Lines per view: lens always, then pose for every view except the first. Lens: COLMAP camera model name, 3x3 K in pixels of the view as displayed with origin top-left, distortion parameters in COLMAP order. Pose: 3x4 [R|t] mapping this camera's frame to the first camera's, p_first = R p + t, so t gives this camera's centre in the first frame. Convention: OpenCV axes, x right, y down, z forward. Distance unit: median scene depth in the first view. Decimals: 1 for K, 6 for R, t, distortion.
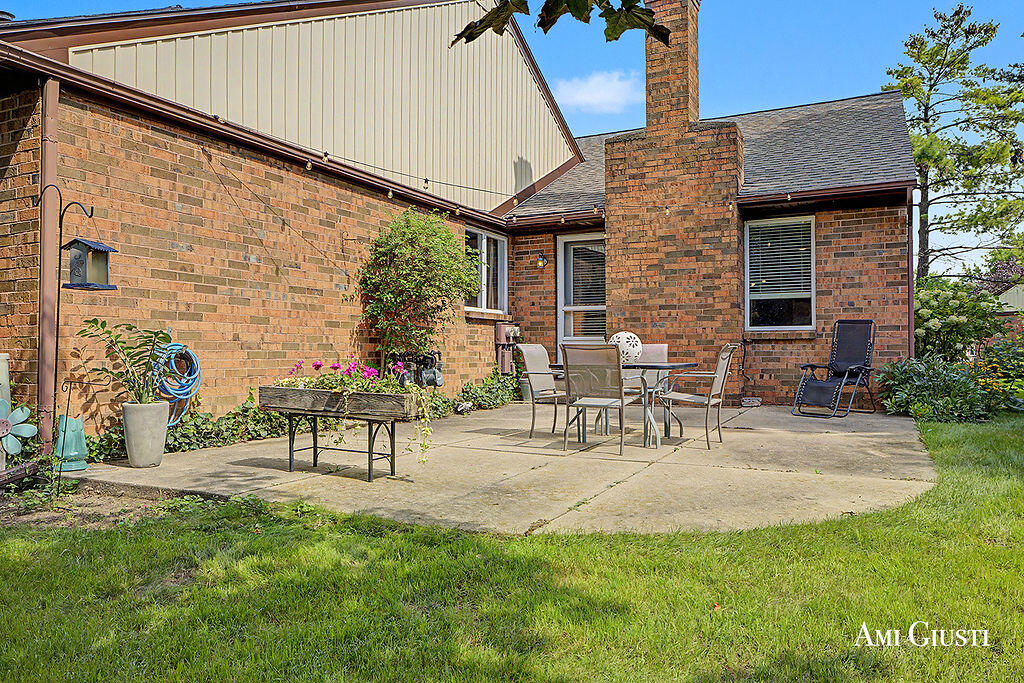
lens RADIAL K [[736.1, 0, 512.0], [0, 736.1, 341.5], [0, 0, 1]] dist [-0.004864, -0.002777]
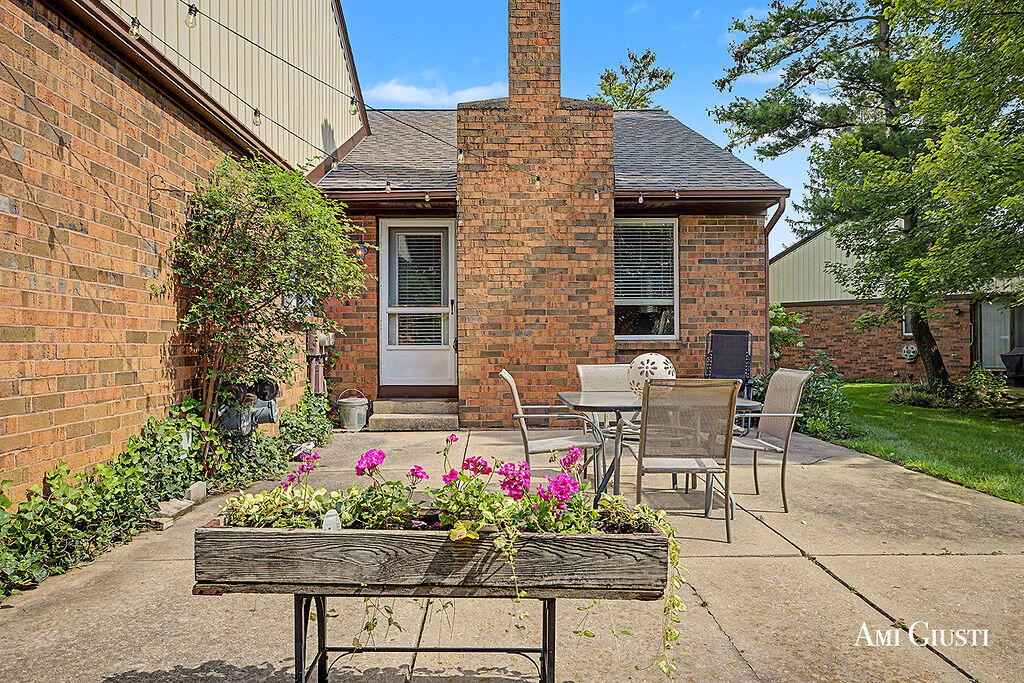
lens RADIAL K [[686.4, 0, 512.0], [0, 686.4, 341.5], [0, 0, 1]] dist [-0.028403, 0.028757]
pose [[0.881473, -0.001376, 0.472232, -0.189080], [-0.003359, 0.999952, 0.009184, -0.020534], [-0.472222, -0.009682, 0.881426, 0.322329]]
